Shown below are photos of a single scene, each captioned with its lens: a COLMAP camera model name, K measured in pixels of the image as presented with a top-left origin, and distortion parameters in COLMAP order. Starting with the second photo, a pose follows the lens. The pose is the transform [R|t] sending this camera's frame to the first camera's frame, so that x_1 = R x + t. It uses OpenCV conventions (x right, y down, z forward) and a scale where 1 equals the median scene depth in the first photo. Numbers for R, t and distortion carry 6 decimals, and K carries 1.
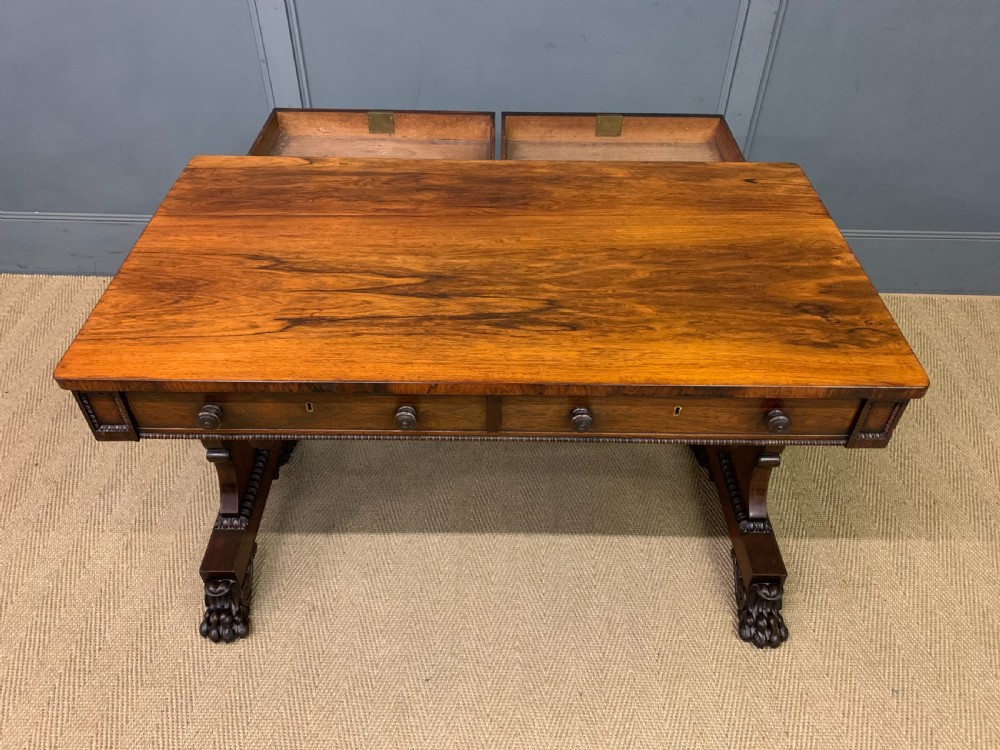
lens RADIAL K [[770.1, 0, 500.0], [0, 770.1, 375.0], [0, 0, 1]] dist [0.009718, 0.000216]
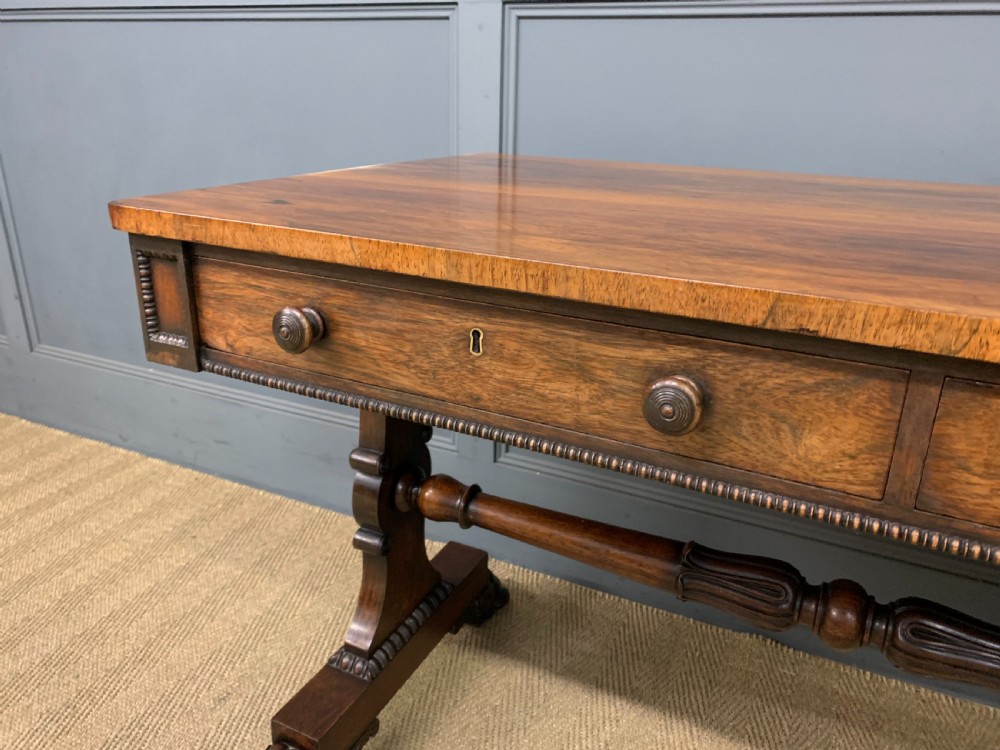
lens RADIAL K [[776.3, 0, 493.4], [0, 776.3, 371.5], [0, 0, 1]] dist [0.036686, -0.009281]
pose [[-0.889257, -0.187289, 0.417307, 0.019534], [0.286825, 0.482353, 0.827688, -0.641912], [-0.356307, 0.855721, -0.375216, 1.443552]]
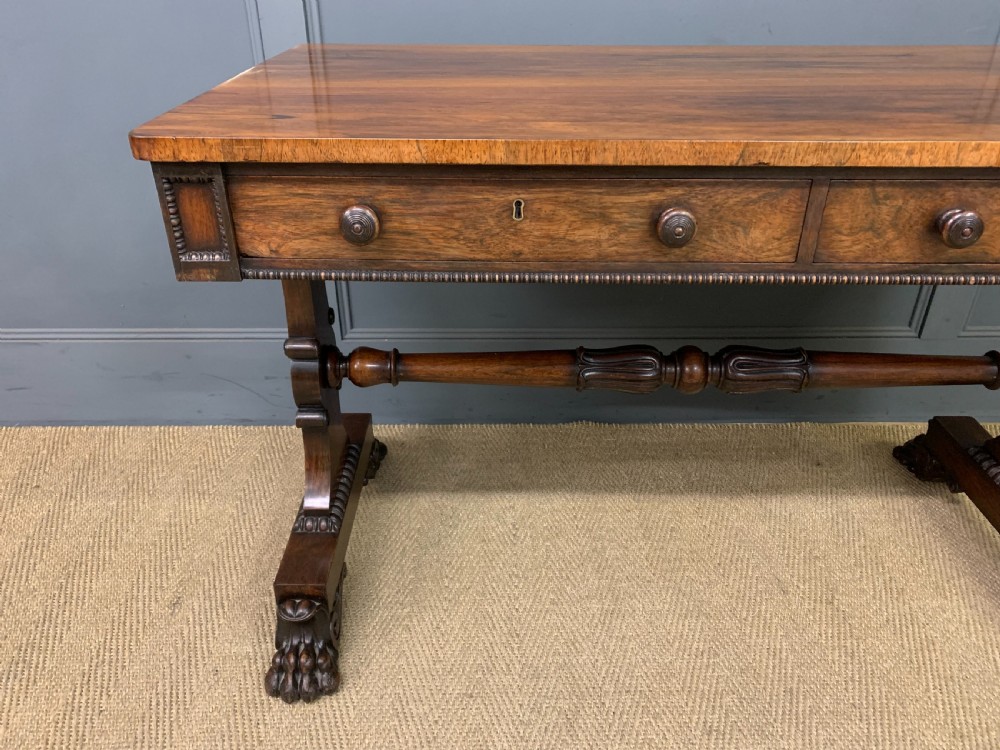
lens RADIAL K [[766.9, 0, 491.5], [0, 766.9, 373.6], [0, 0, 1]] dist [0.045977, -0.039484]
pose [[-0.999861, -0.016649, 0.001225, 0.227772], [-0.003974, 0.308653, 0.951166, -0.798086], [-0.016214, 0.951029, -0.308676, 1.561694]]
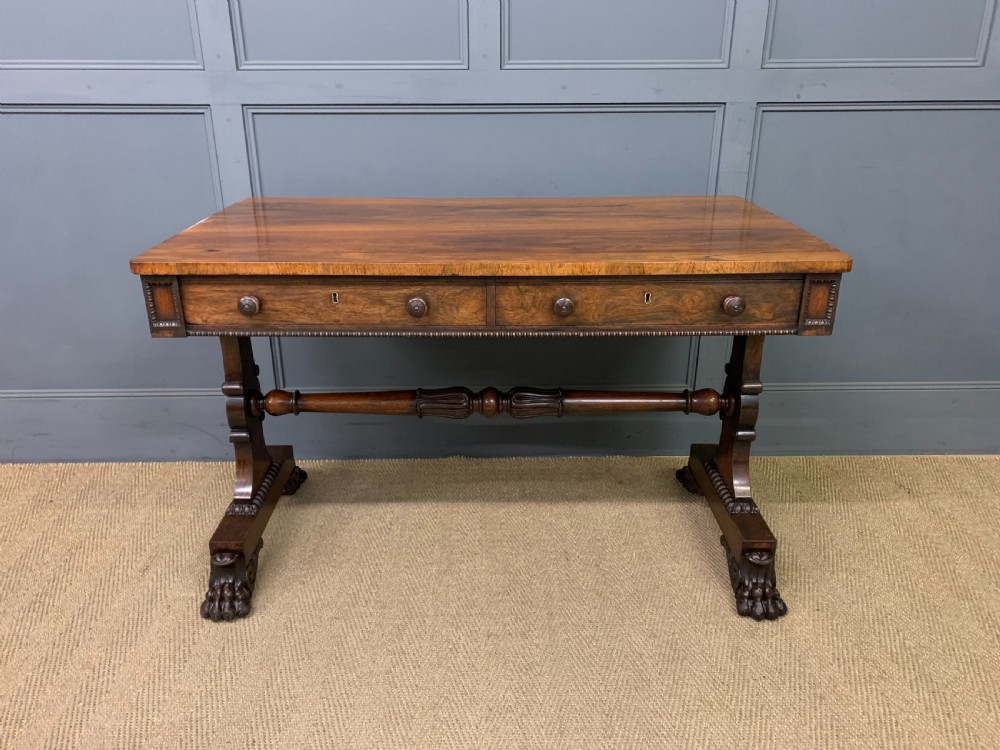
lens RADIAL K [[767.4, 0, 492.6], [0, 767.4, 365.9], [0, 0, 1]] dist [0.015288, -0.005008]
pose [[-0.999942, -0.010005, -0.003881, -0.004965], [-0.007863, 0.436934, 0.899459, -1.214950], [-0.007303, 0.899438, -0.436988, 1.820237]]
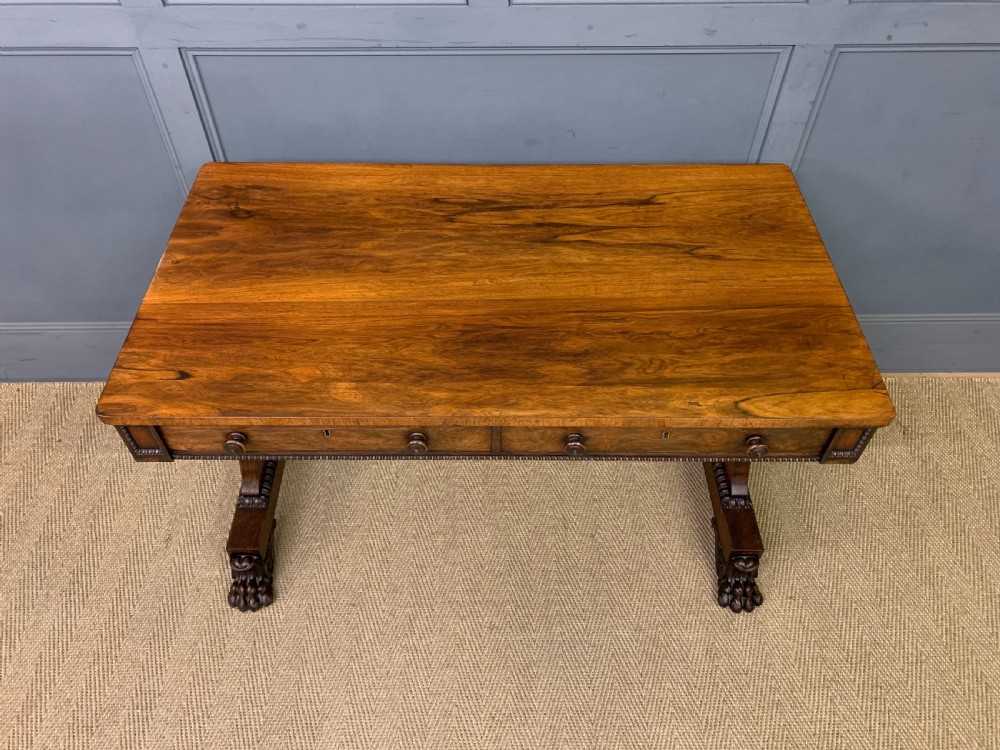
lens RADIAL K [[767.7, 0, 495.1], [0, 767.7, 365.1], [0, 0, 1]] dist [0.015953, -0.003752]
pose [[-0.999828, -0.011311, -0.014687, 0.011060], [-0.014429, -0.022568, 0.999641, -1.280309], [-0.011639, 0.999681, 0.022401, 1.160308]]
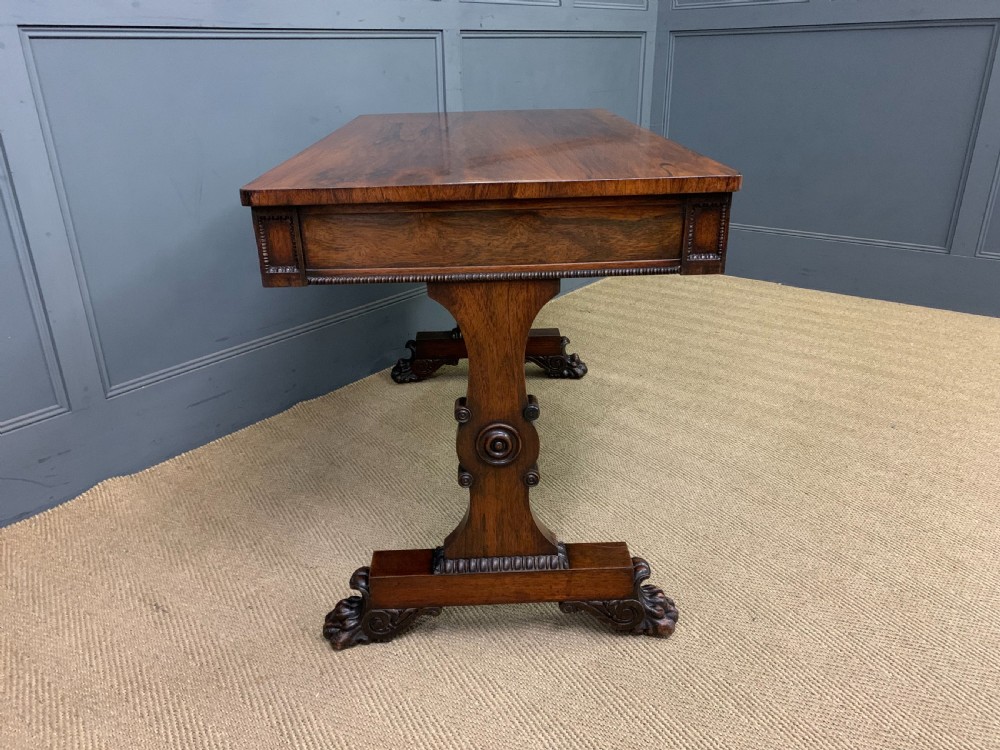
lens RADIAL K [[776.3, 0, 493.4], [0, 776.3, 371.5], [0, 0, 1]] dist [0.036686, -0.009281]
pose [[-0.645740, 0.292078, -0.705486, 1.015375], [-0.507397, 0.526297, 0.682319, -0.986833], [0.570586, 0.798562, -0.191651, 1.766132]]
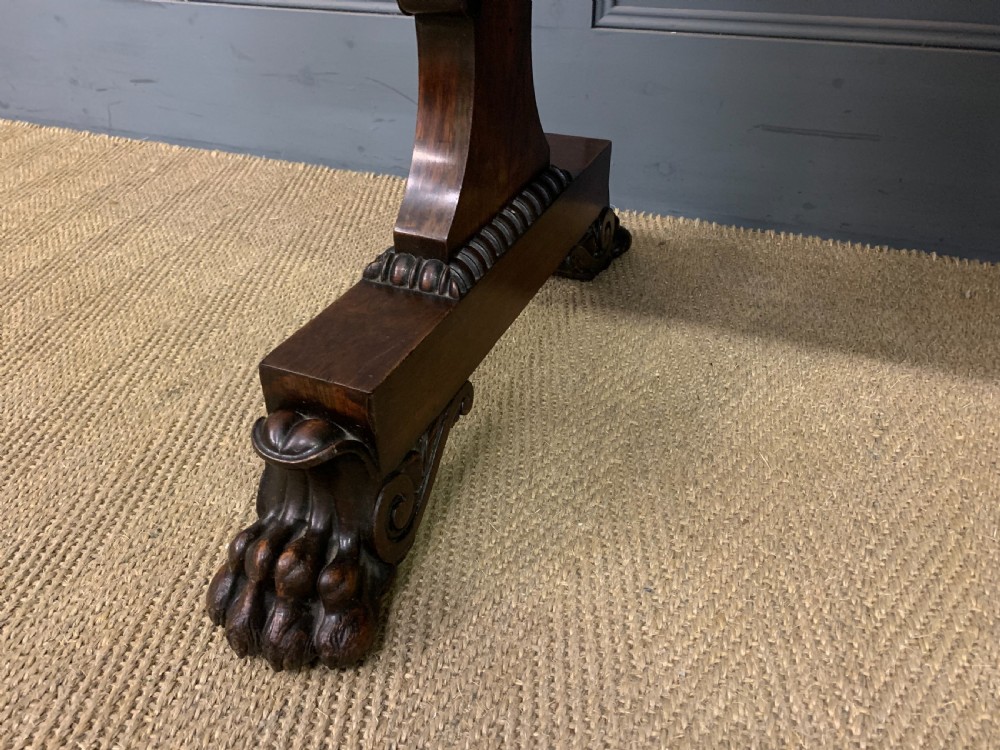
lens RADIAL K [[768.6, 0, 490.7], [0, 768.6, 367.8], [0, 0, 1]] dist [0.012356, -0.000460]
pose [[-0.912304, -0.229101, 0.339432, 0.256777], [0.277675, 0.263150, 0.923931, -0.196454], [-0.300995, 0.937158, -0.176457, 1.555006]]
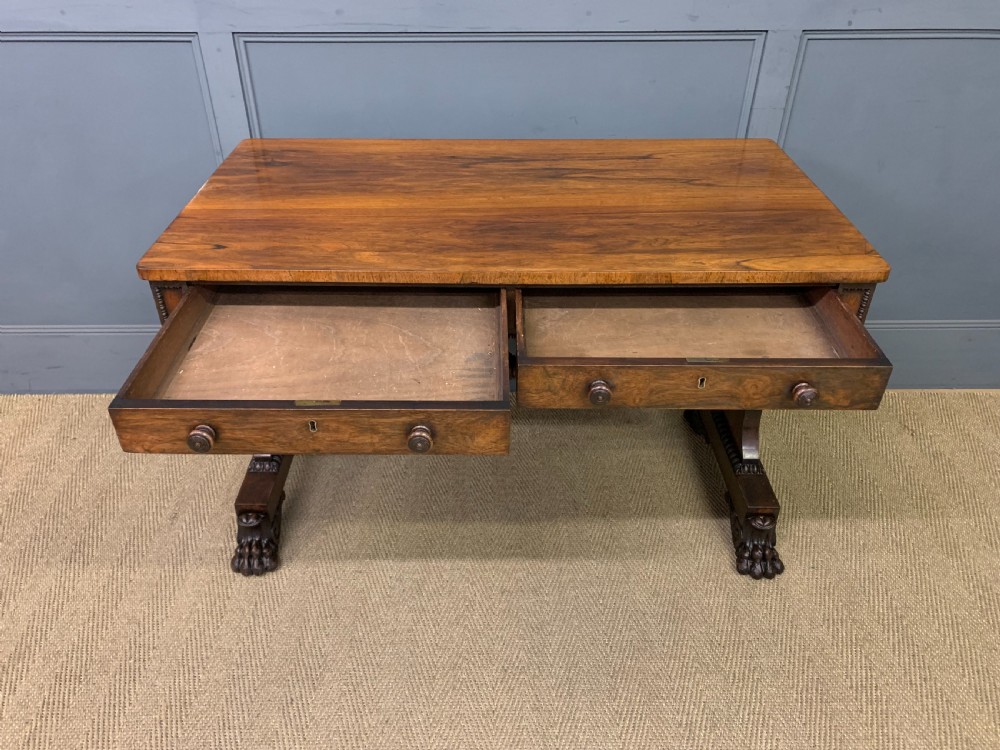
lens RADIAL K [[770.9, 0, 485.7], [0, 770.9, 380.7], [0, 0, 1]] dist [0.002318, 0.013314]
pose [[-0.999893, -0.014628, 0.000462, 0.025856], [-0.002687, 0.214555, 0.976708, -1.286626], [-0.014387, 0.976602, -0.214572, 1.596401]]
